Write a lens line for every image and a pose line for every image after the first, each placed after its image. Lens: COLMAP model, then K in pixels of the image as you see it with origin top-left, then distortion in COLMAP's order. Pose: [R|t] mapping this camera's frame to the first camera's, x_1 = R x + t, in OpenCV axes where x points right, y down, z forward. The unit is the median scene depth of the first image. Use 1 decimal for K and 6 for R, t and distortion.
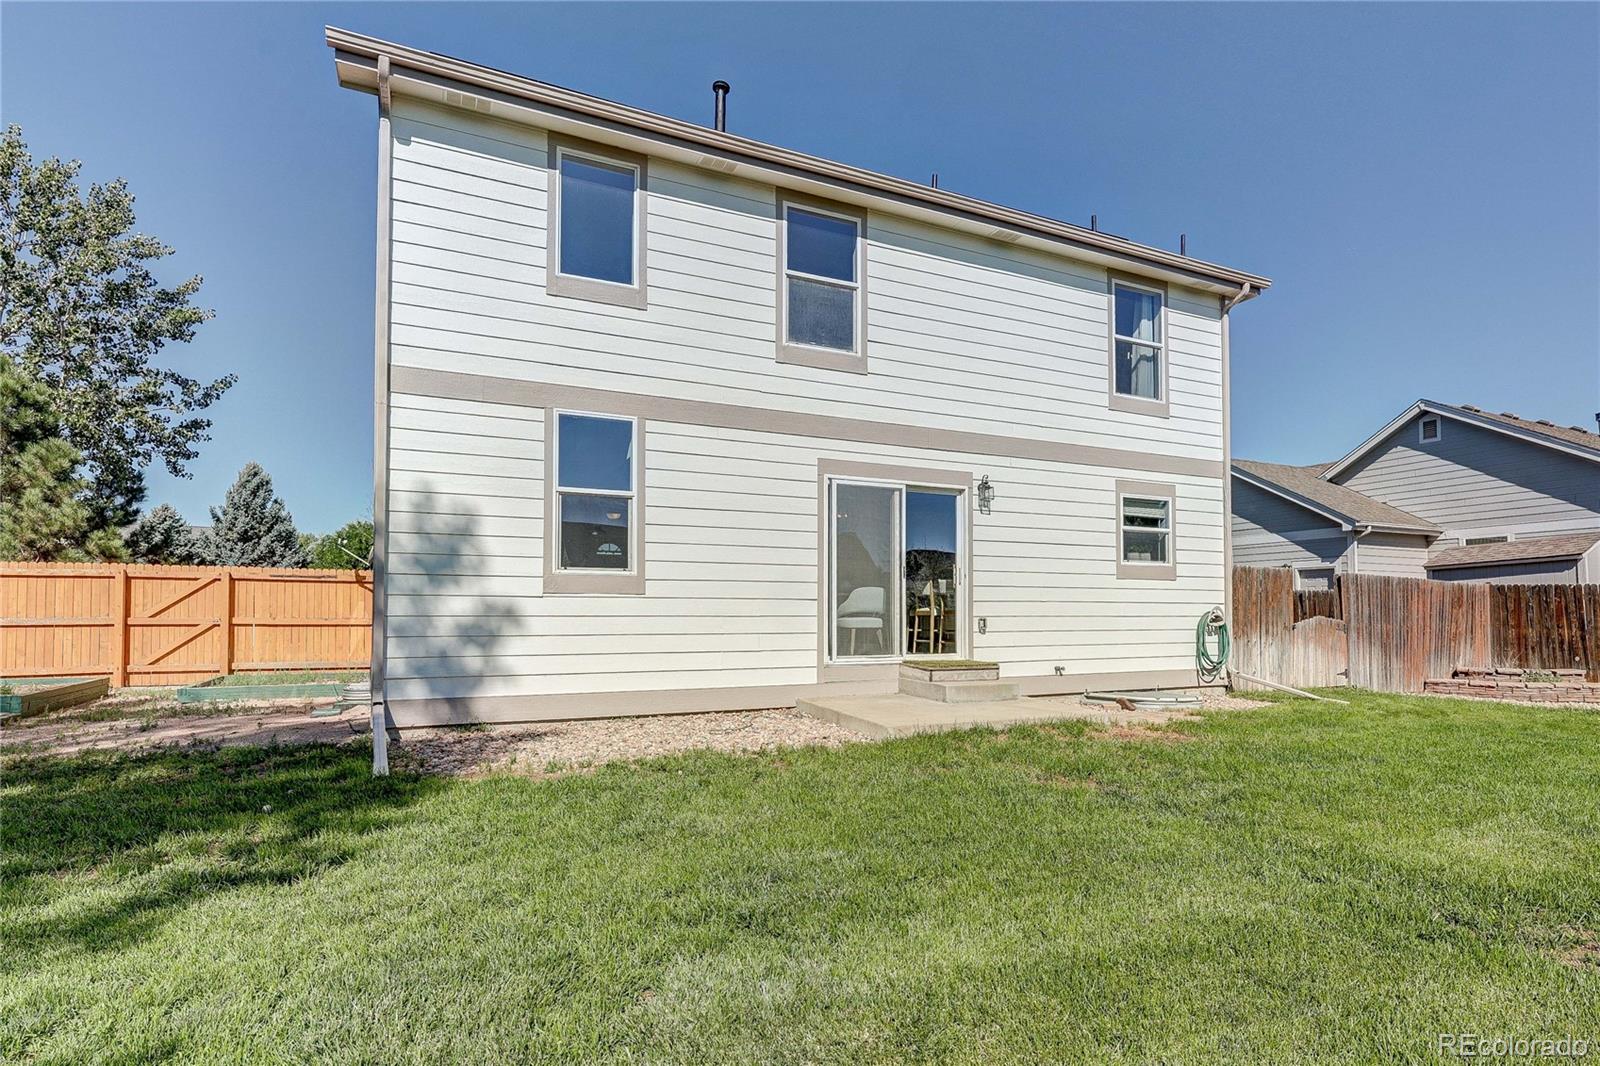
lens RADIAL K [[783.5, 0, 801.1], [0, 783.5, 596.9], [0, 0, 1]] dist [0.000739, -0.000722]
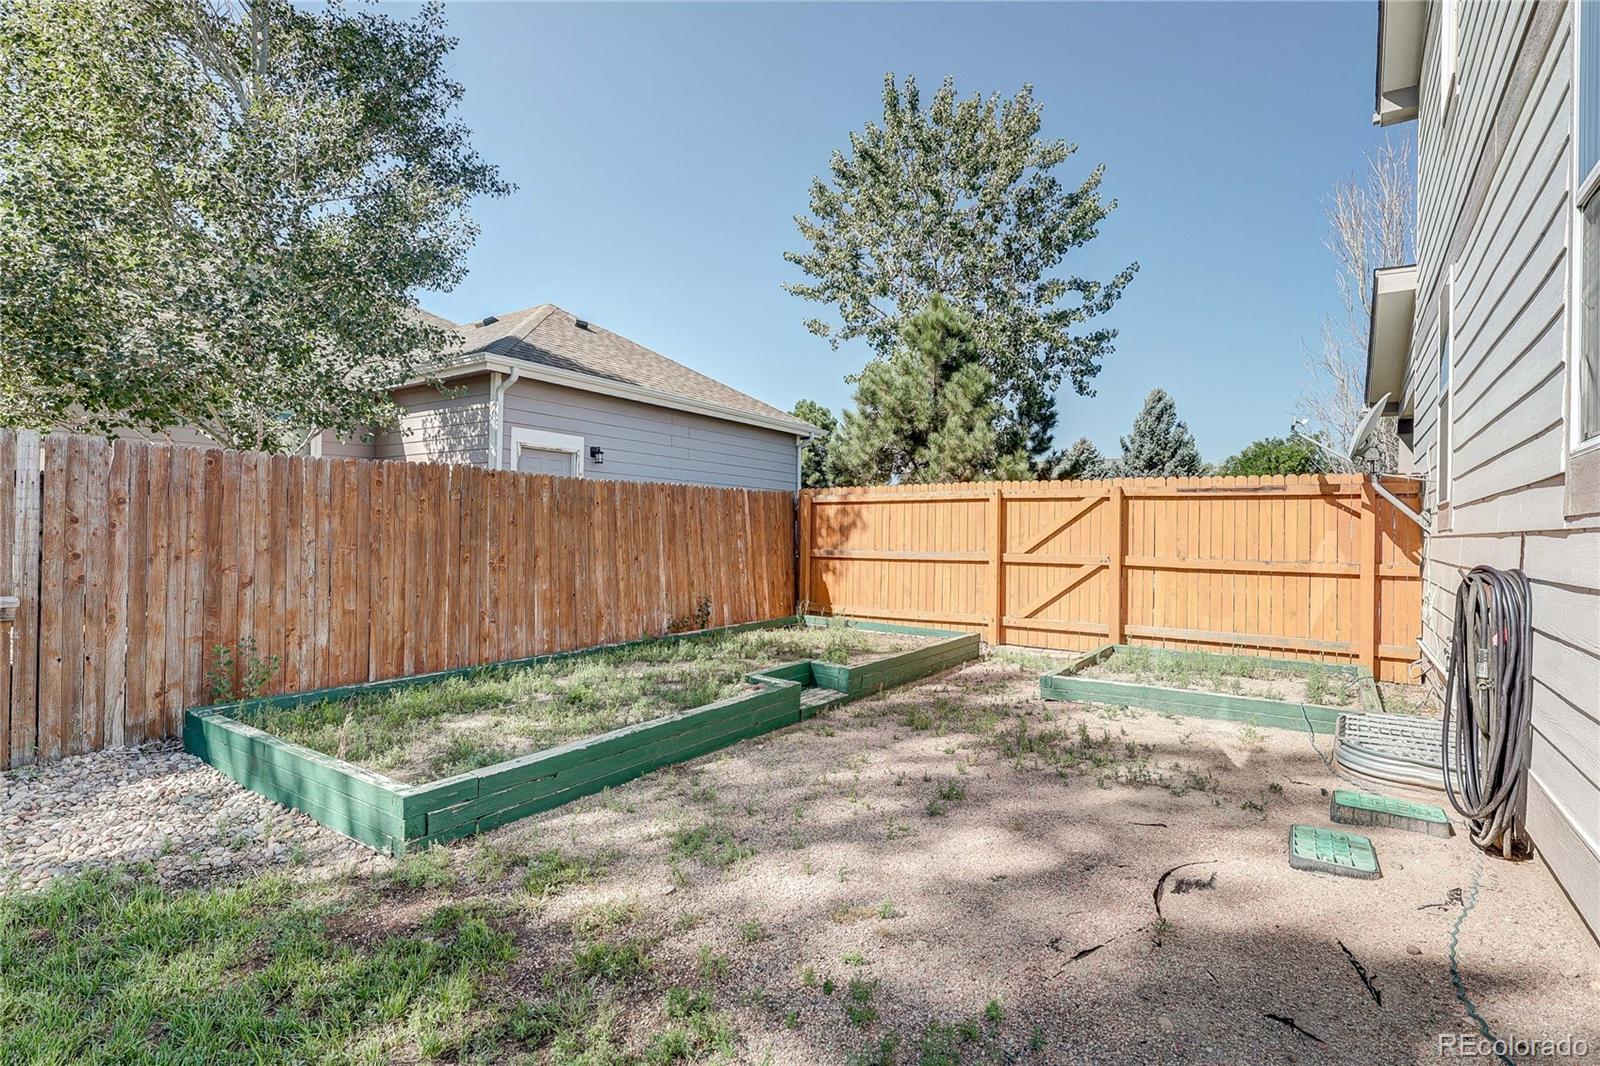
lens RADIAL K [[759.0, 0, 800.0], [0, 759.0, 533.0], [0, 0, 1]] dist [-0.009790, -0.000037]
pose [[0.494759, 0.003098, -0.869025, -0.205357], [0.007817, 0.999937, 0.008016, -0.000084], [0.868995, -0.010759, 0.494703, 0.298895]]
